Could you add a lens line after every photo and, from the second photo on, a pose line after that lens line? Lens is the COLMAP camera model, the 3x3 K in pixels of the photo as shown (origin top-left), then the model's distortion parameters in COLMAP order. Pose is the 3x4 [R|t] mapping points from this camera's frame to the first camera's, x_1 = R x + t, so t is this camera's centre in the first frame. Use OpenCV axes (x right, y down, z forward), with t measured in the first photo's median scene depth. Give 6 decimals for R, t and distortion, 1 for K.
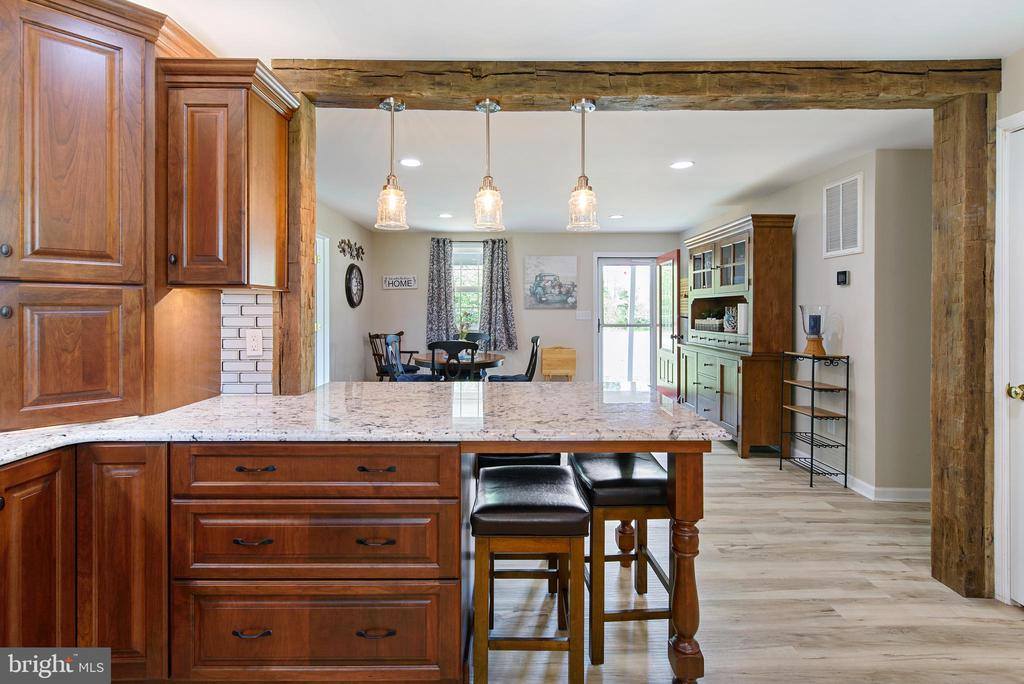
lens RADIAL K [[475.9, 0, 510.6], [0, 475.9, 309.1], [0, 0, 1]] dist [0.000785, 0.000176]
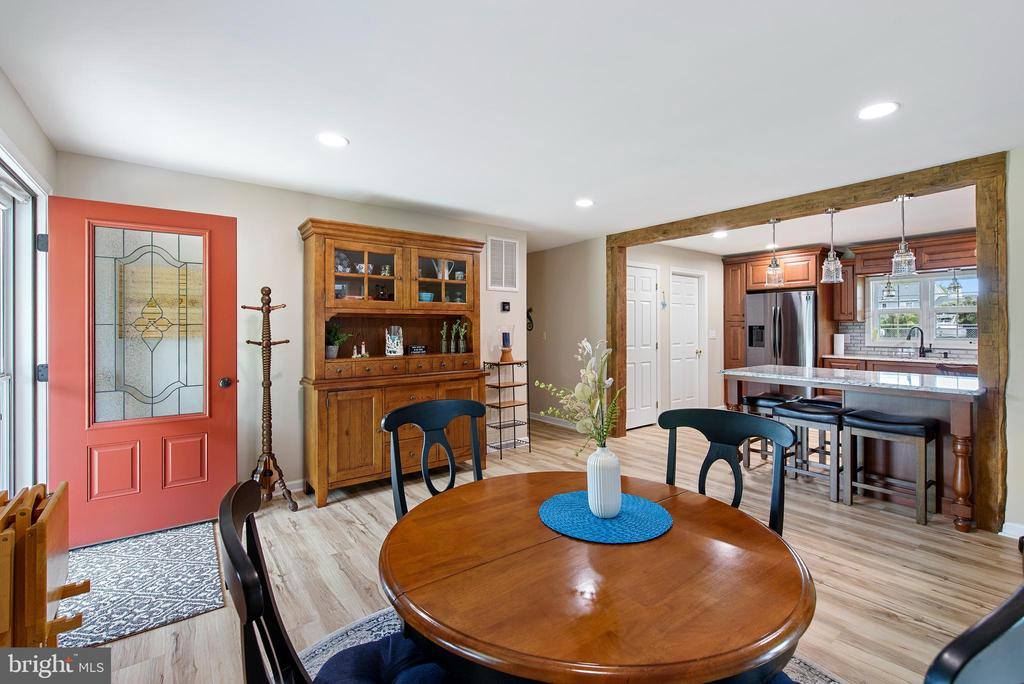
lens RADIAL K [[451.5, 0, 507.6], [0, 451.5, 326.5], [0, 0, 1]] dist [0.000526, 0.000024]
pose [[-0.593339, 0.002523, 0.804948, -0.211068], [0.002196, 0.999996, -0.001516, -0.001671], [-0.804949, 0.000868, -0.593343, 0.933388]]
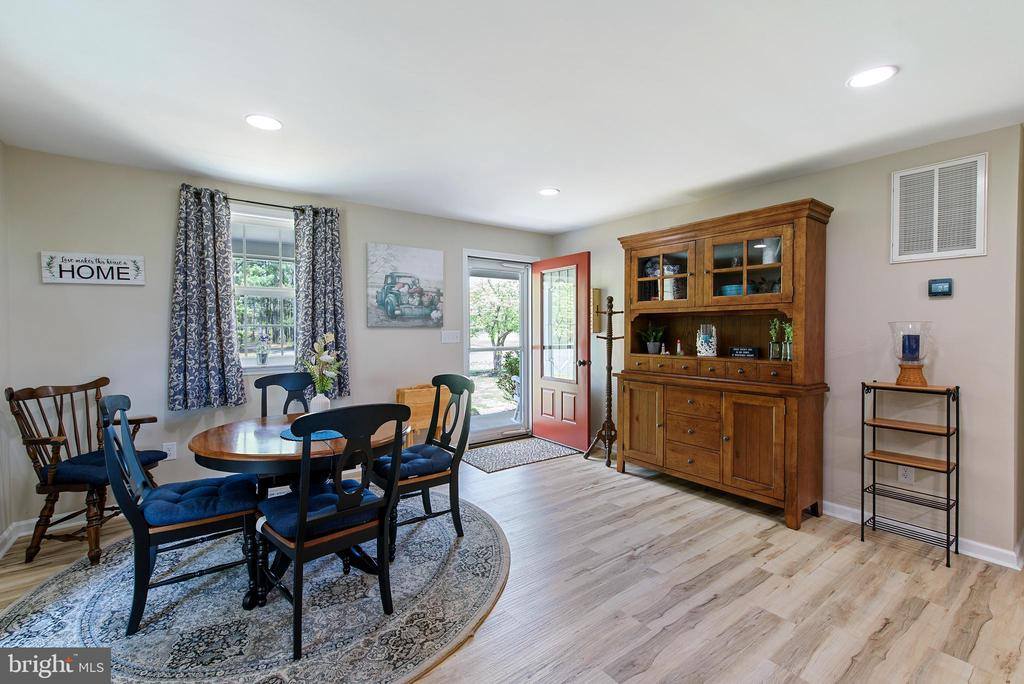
lens RADIAL K [[445.2, 0, 511.7], [0, 445.2, 332.7], [0, 0, 1]] dist [0.000605, 0.000007]
pose [[0.809439, -0.007588, 0.587154, -0.161551], [0.001529, 0.999940, 0.010816, 0.000013], [-0.587201, -0.007857, 0.809403, 0.422708]]
